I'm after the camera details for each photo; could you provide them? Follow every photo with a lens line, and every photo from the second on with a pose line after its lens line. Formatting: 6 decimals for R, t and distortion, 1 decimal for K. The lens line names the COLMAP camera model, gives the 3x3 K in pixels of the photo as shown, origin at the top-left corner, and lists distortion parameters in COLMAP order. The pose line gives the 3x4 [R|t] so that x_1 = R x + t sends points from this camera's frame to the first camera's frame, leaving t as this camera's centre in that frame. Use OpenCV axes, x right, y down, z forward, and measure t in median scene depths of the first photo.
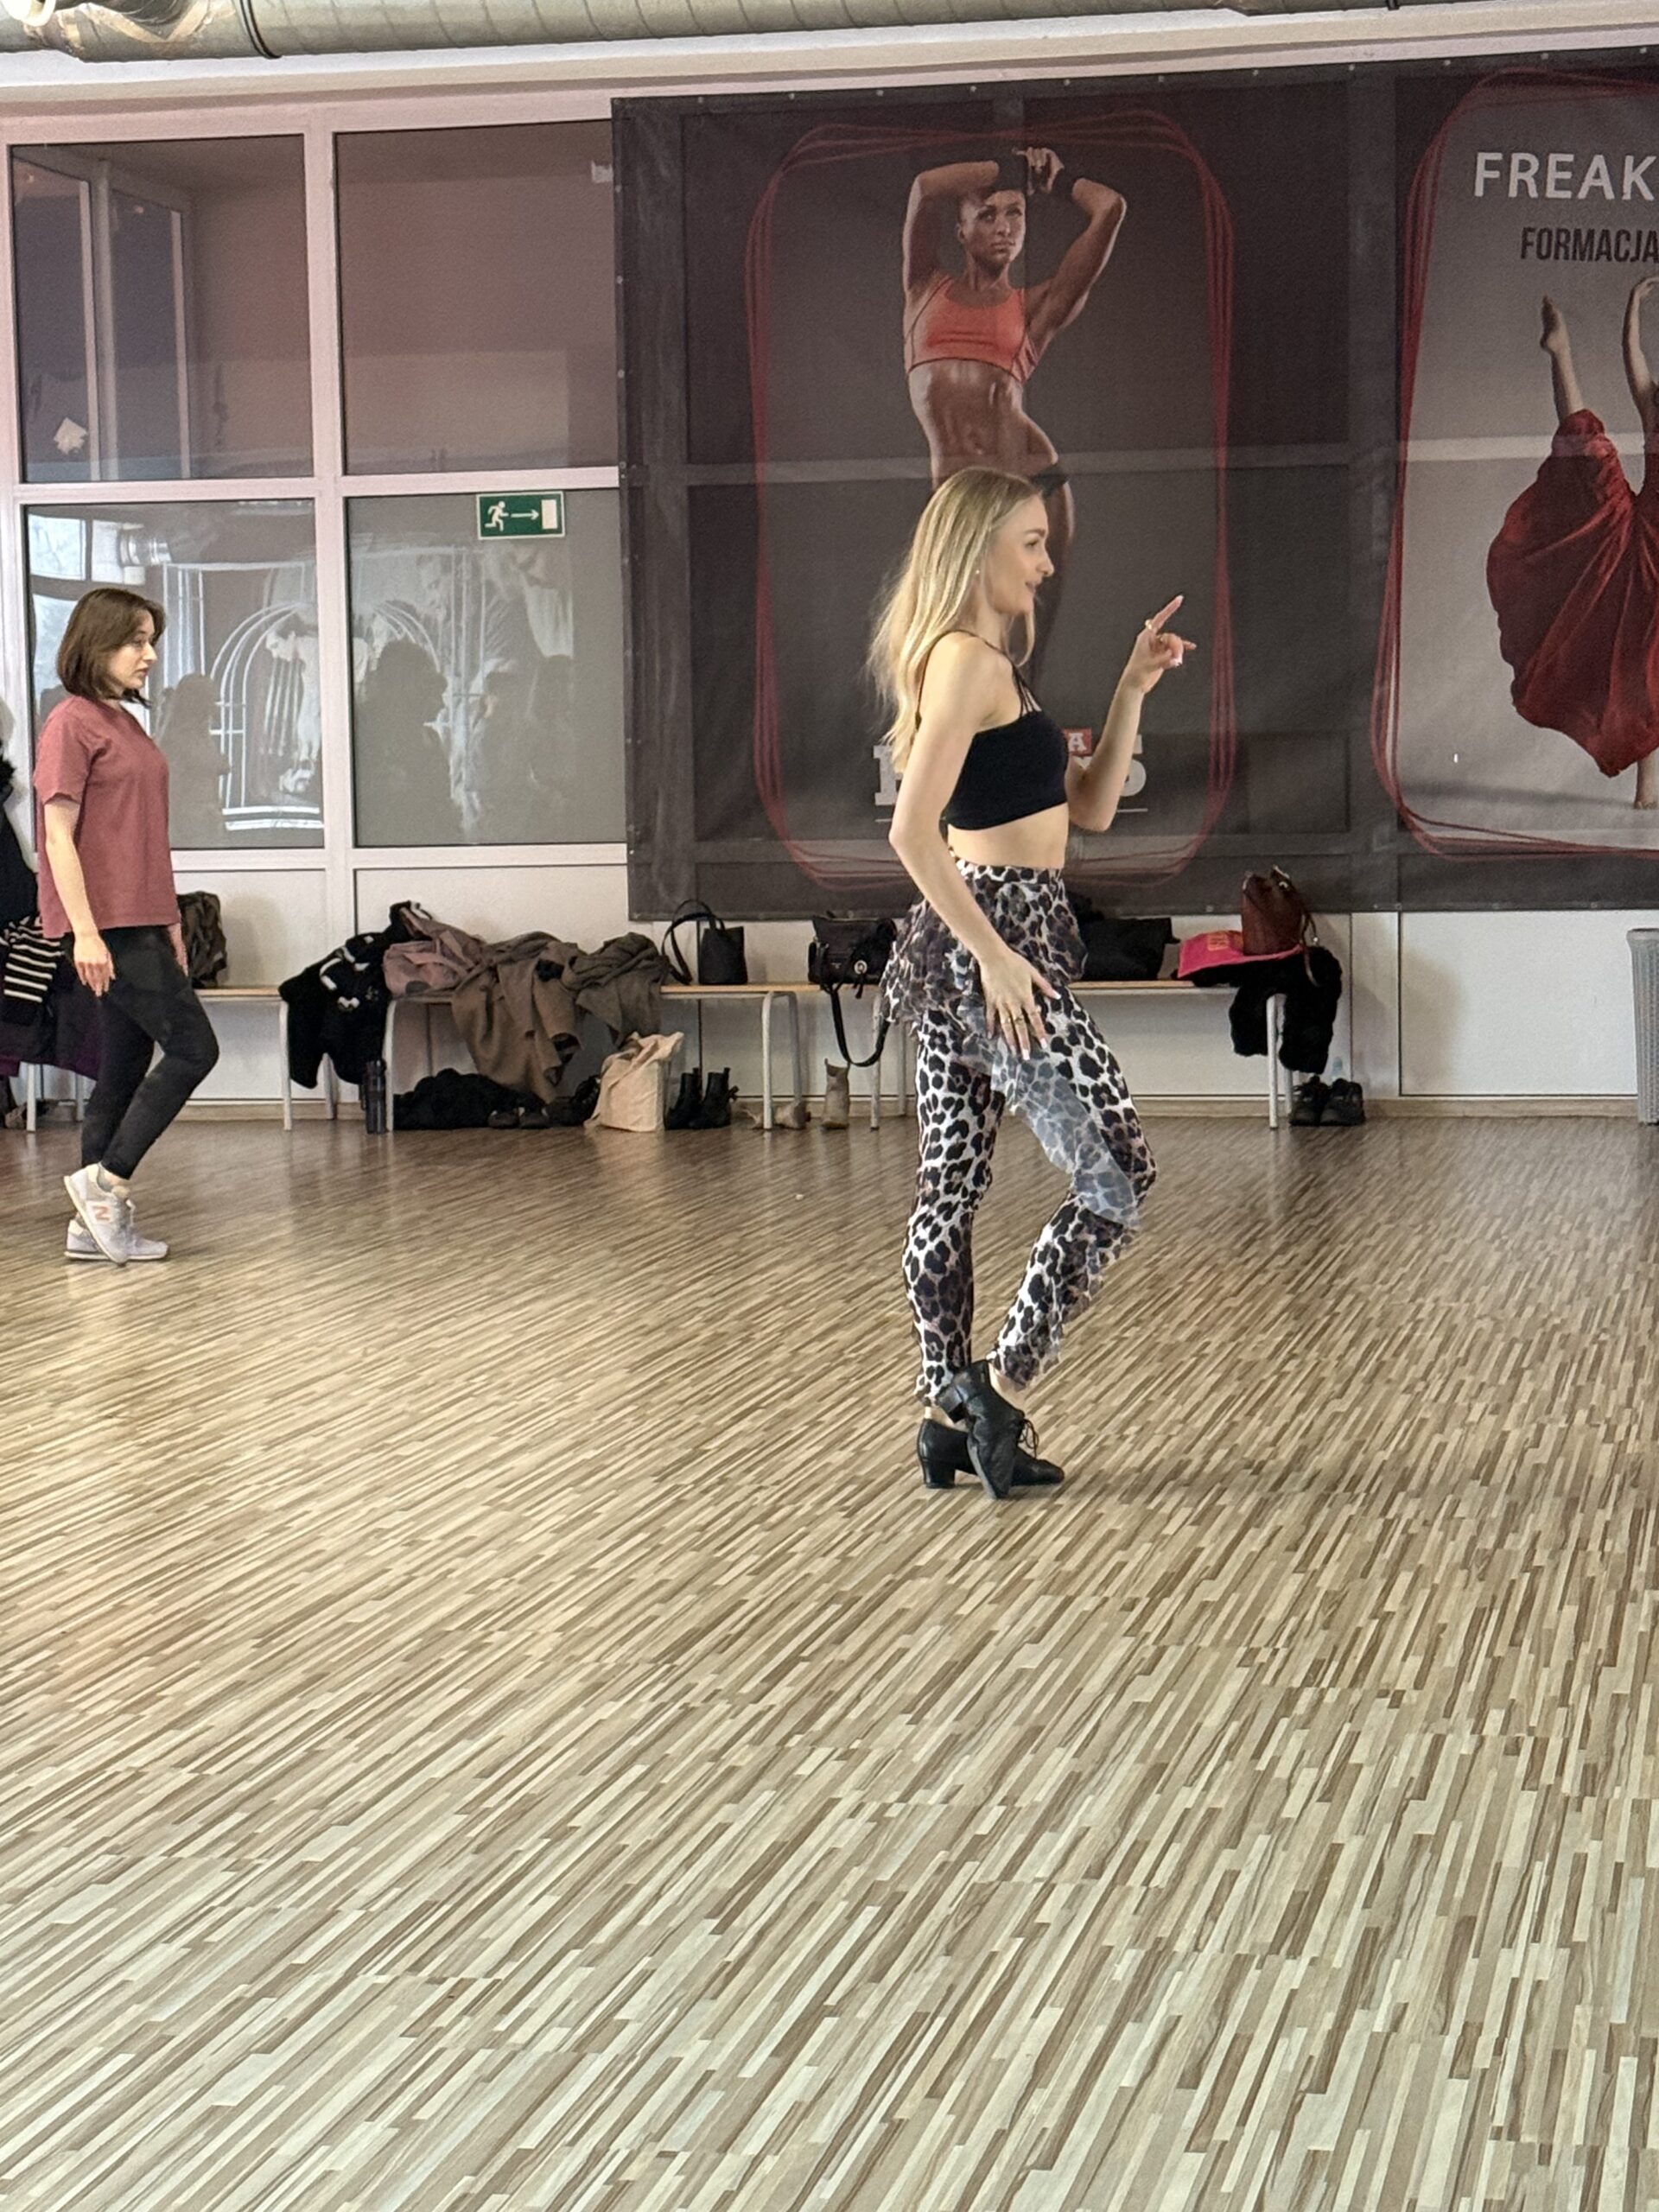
lens RADIAL K [[4572.9, 0, 826.2], [0, 4572.9, 1109.7], [0, 0, 1]] dist [0.136441, 0.050110]
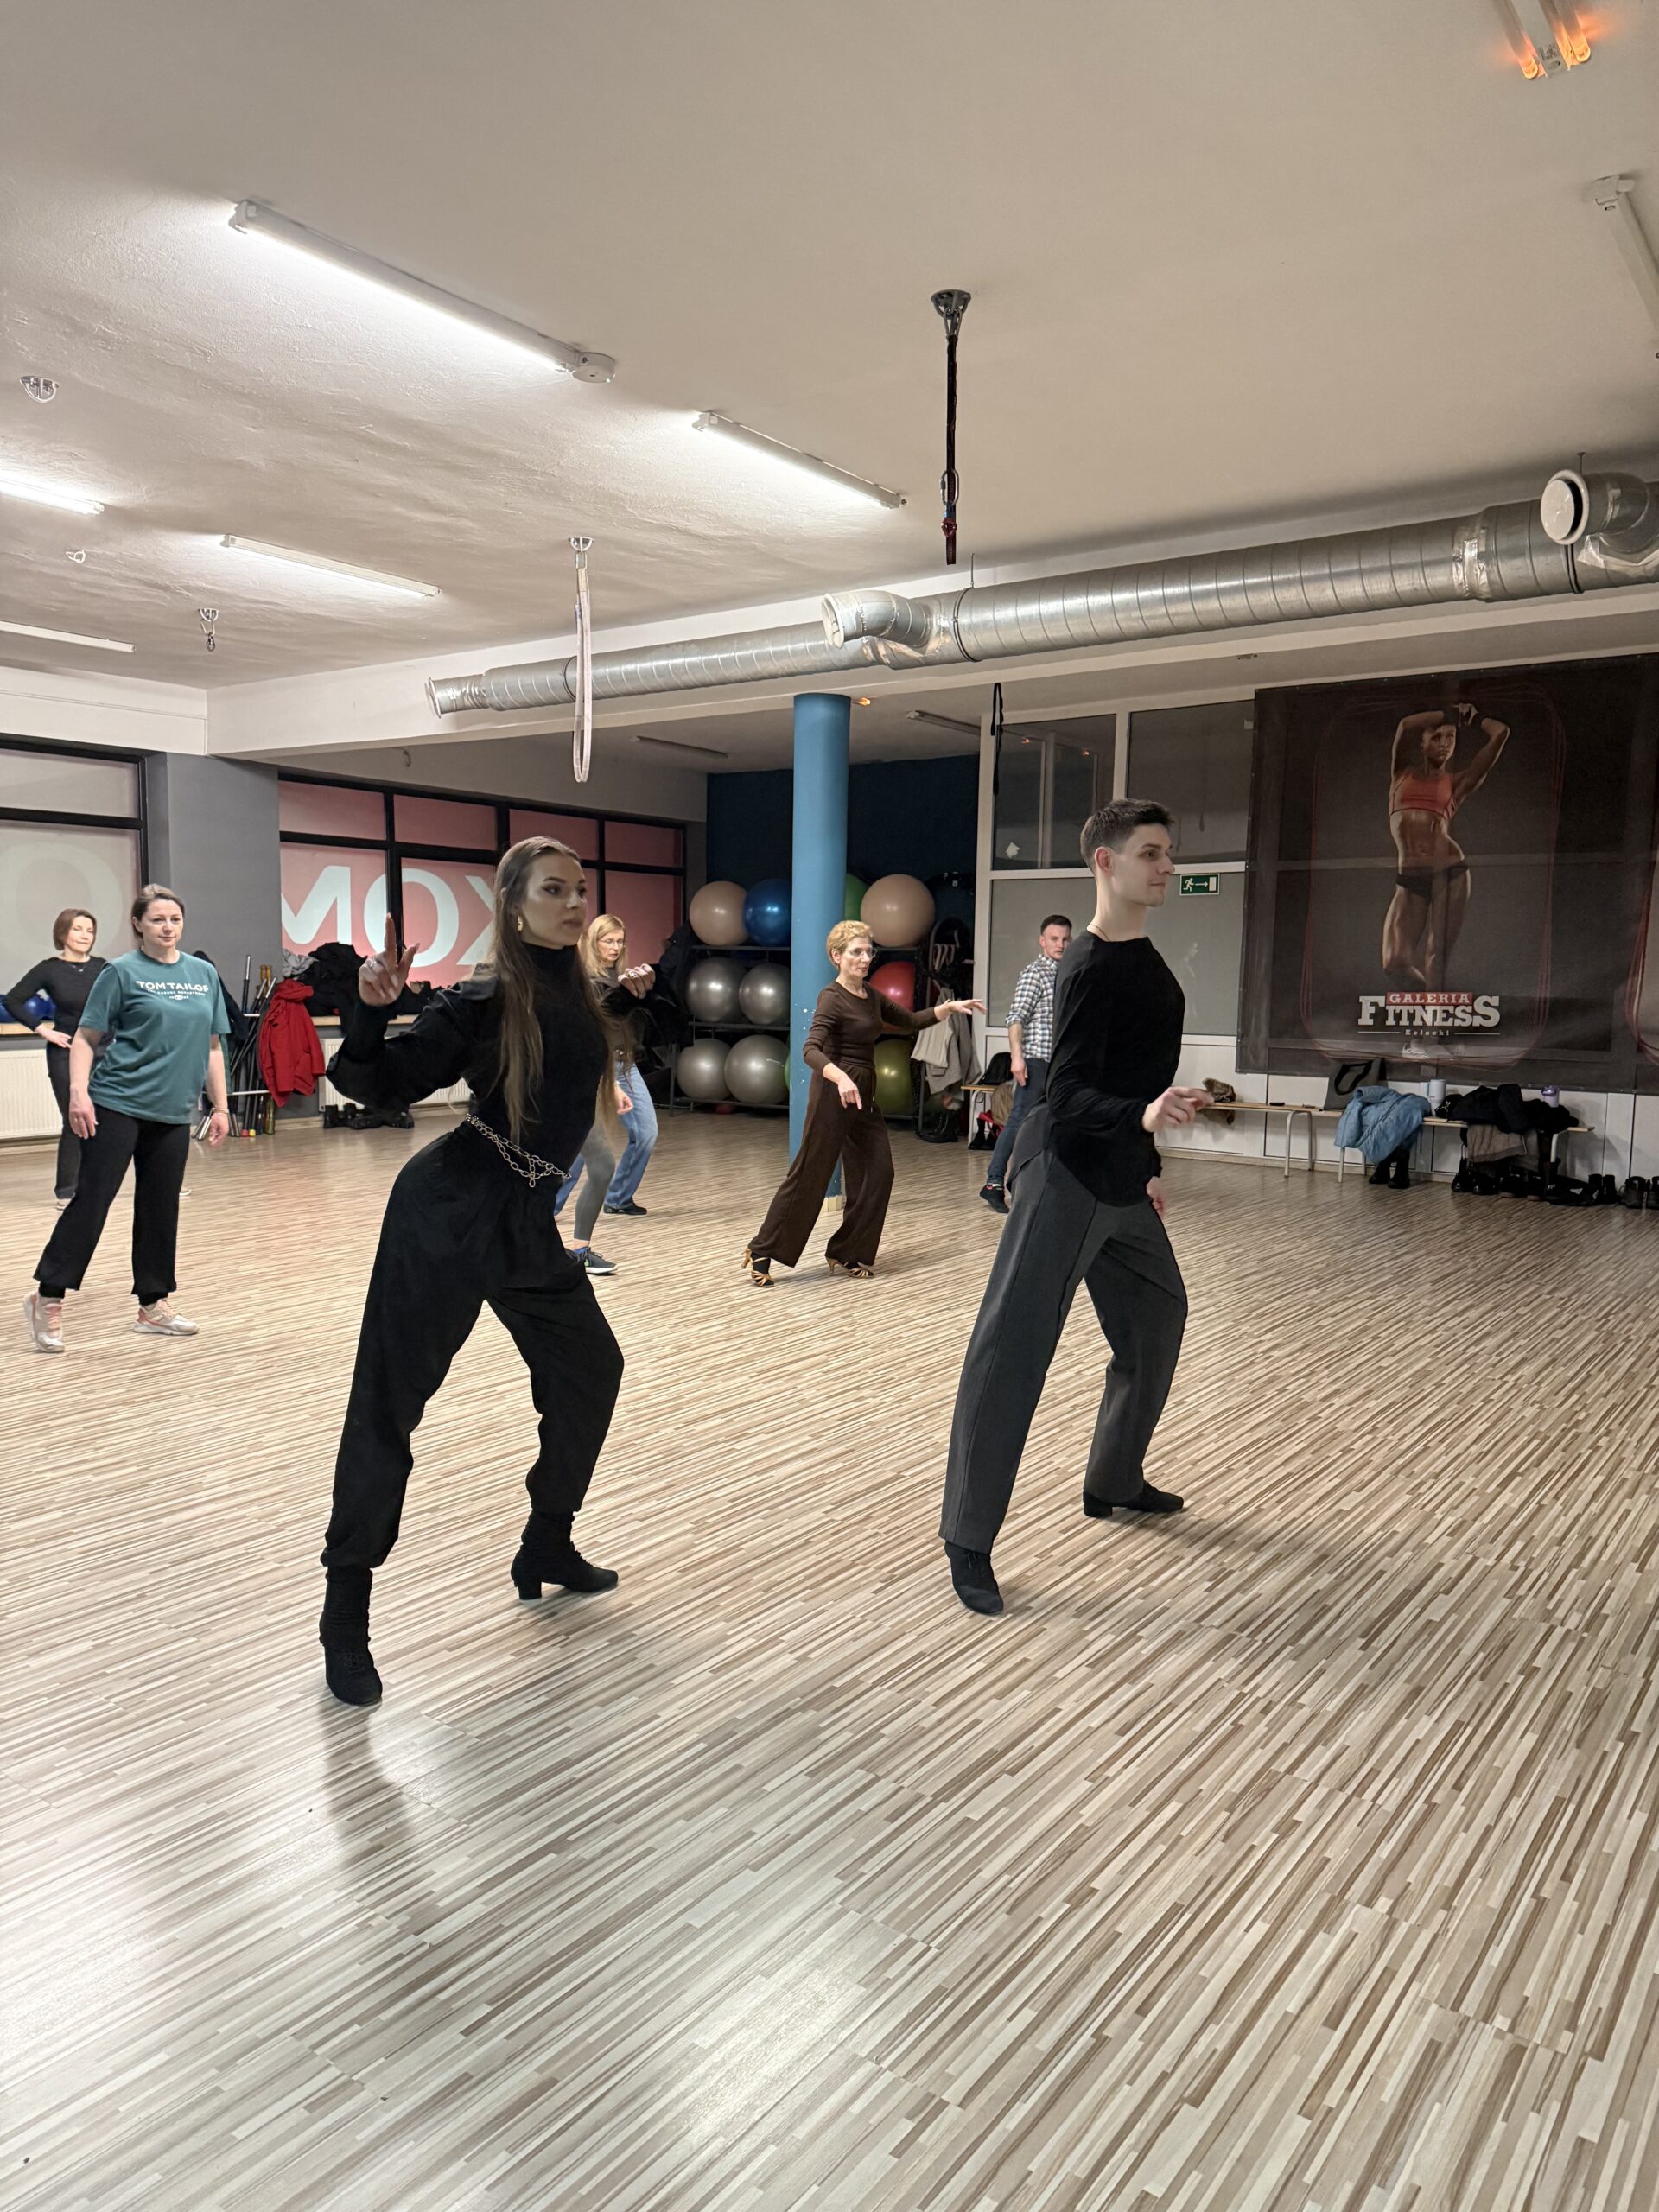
lens RADIAL K [[1534.7, 0, 834.5], [0, 1534.7, 1116.1], [0, 0, 1]] dist [0.083805, -0.151710]
pose [[0.908864, 0.072692, -0.410708, 0.197637], [-0.062268, 0.997308, 0.038721, -0.085963], [0.412417, -0.009618, 0.910944, 0.600139]]
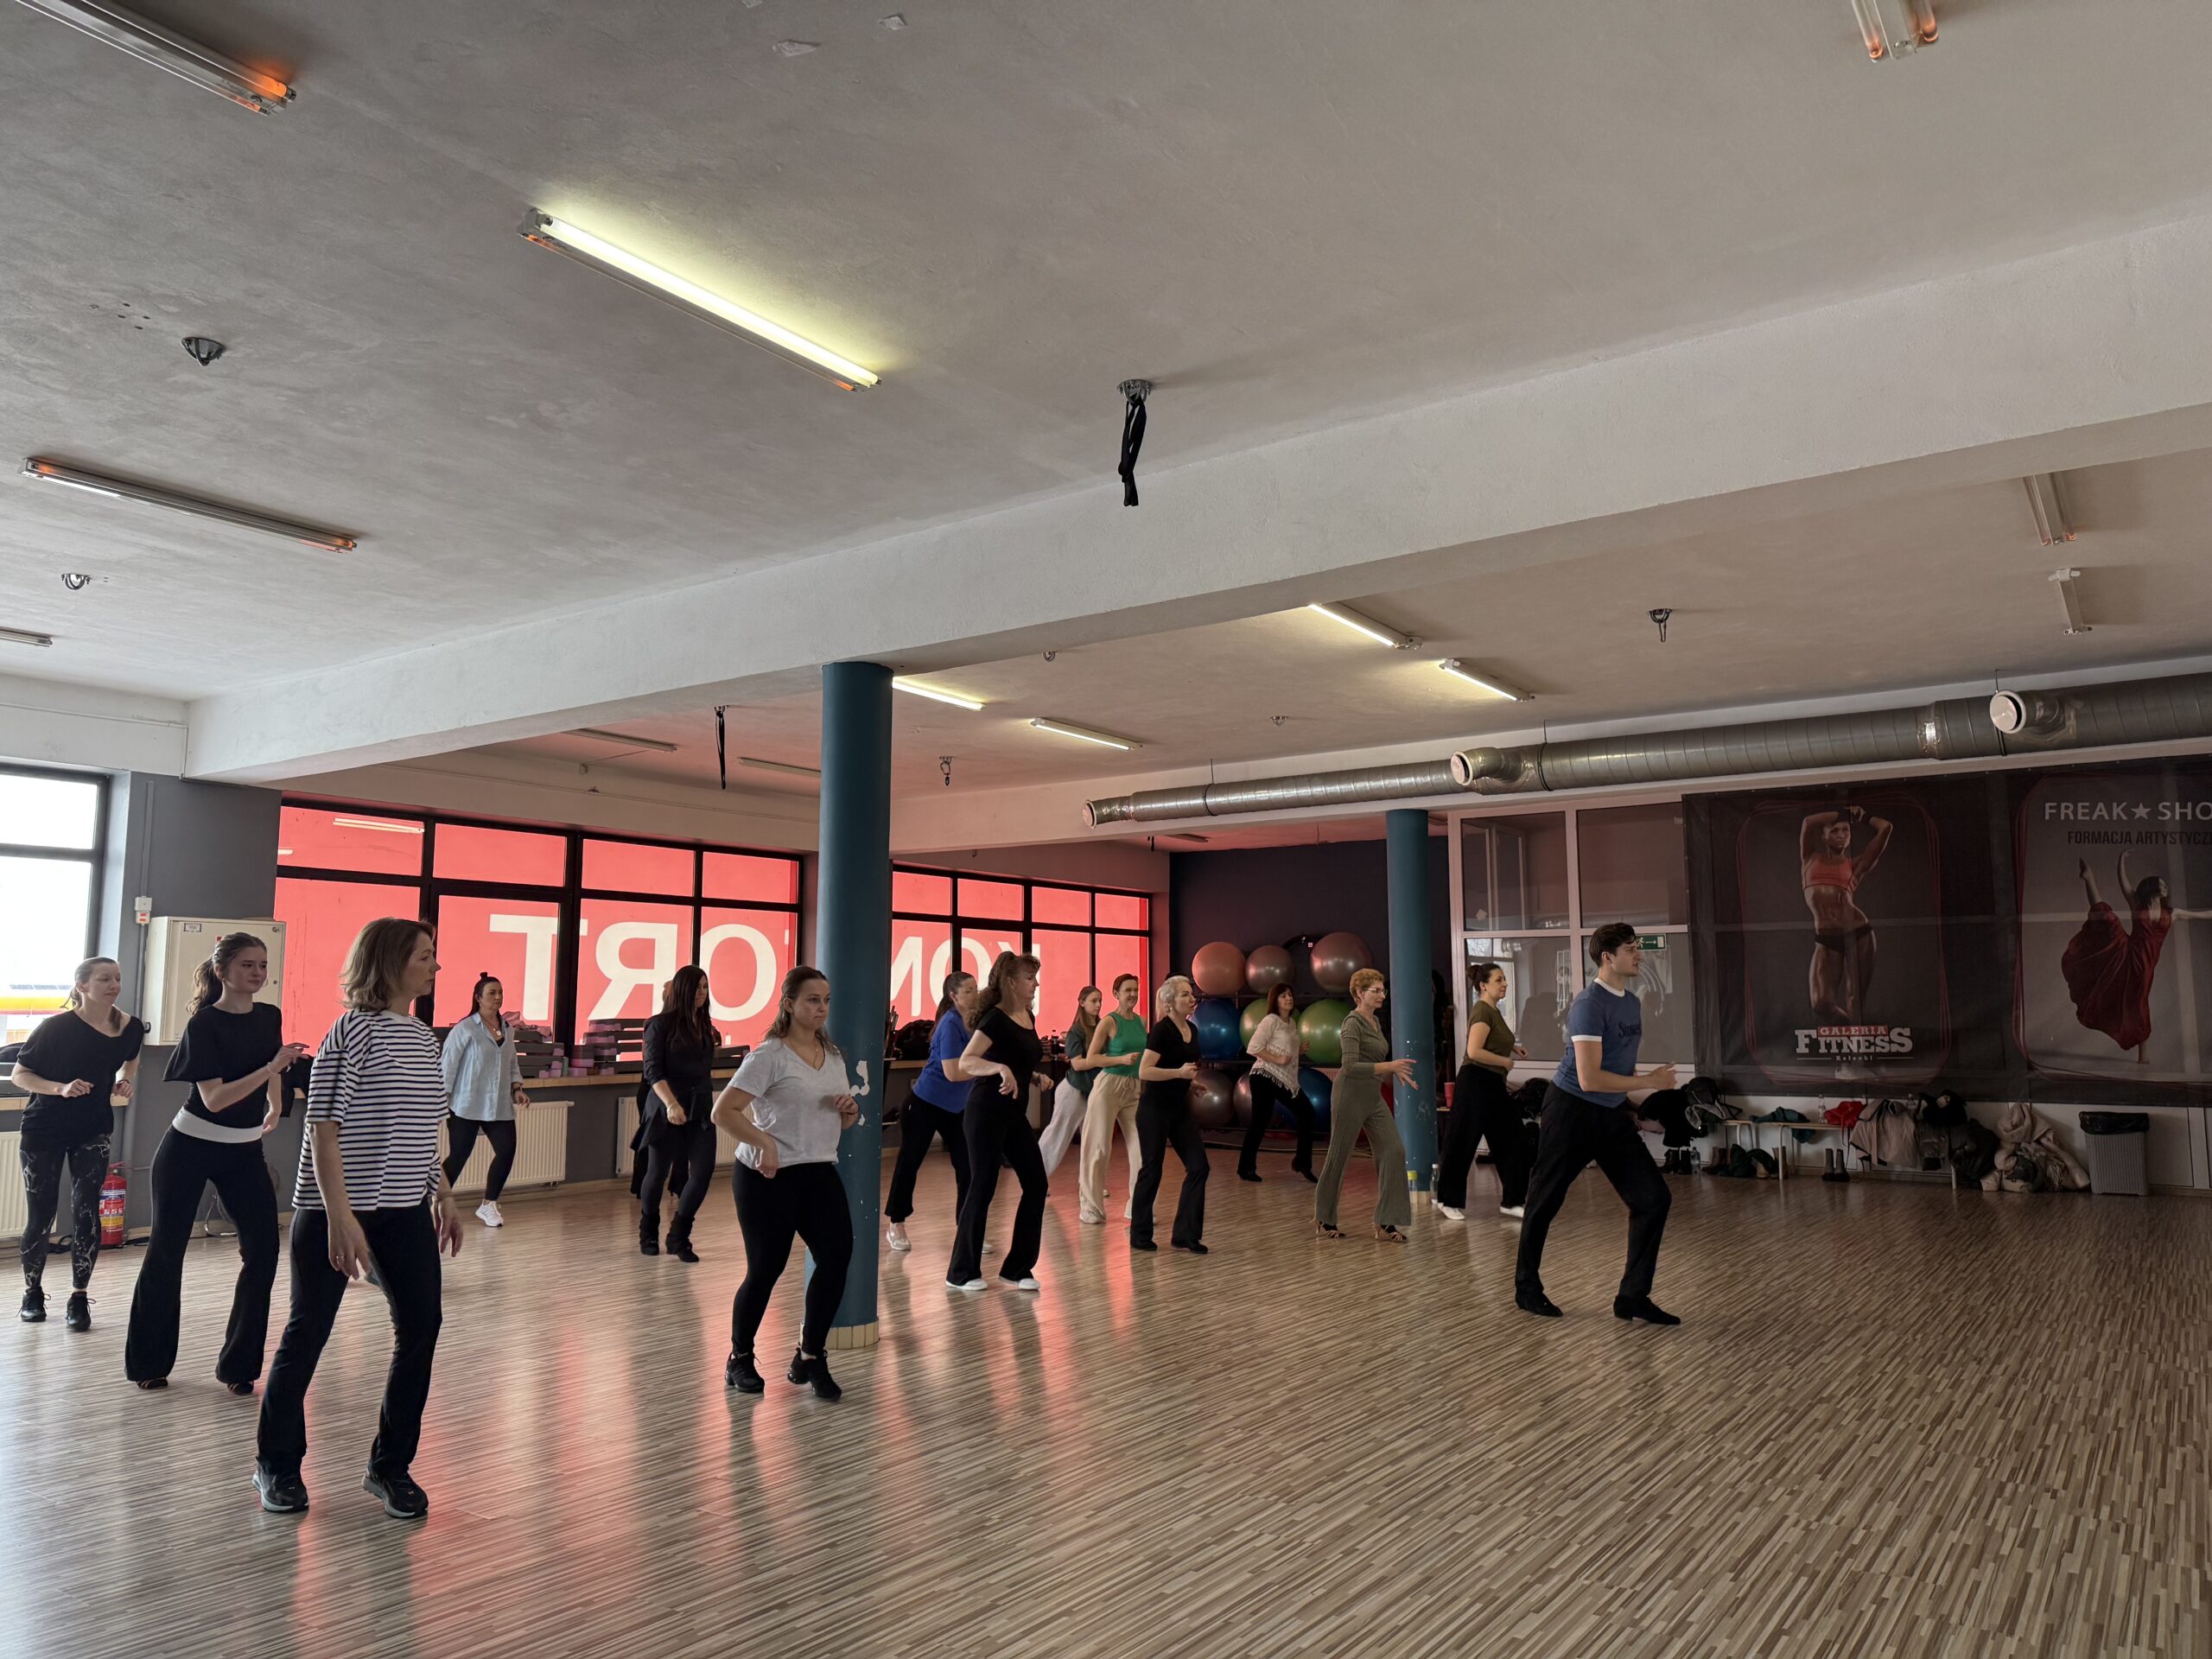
lens RADIAL K [[1550.8, 0, 1101.5], [0, 1550.8, 828.9], [0, 0, 1]] dist [0.007098, -0.014087]
pose [[0.917448, -0.030789, -0.396664, 0.004807], [-0.045524, 0.982329, -0.181540, -0.030155], [0.395244, 0.184611, 0.899834, 0.051920]]
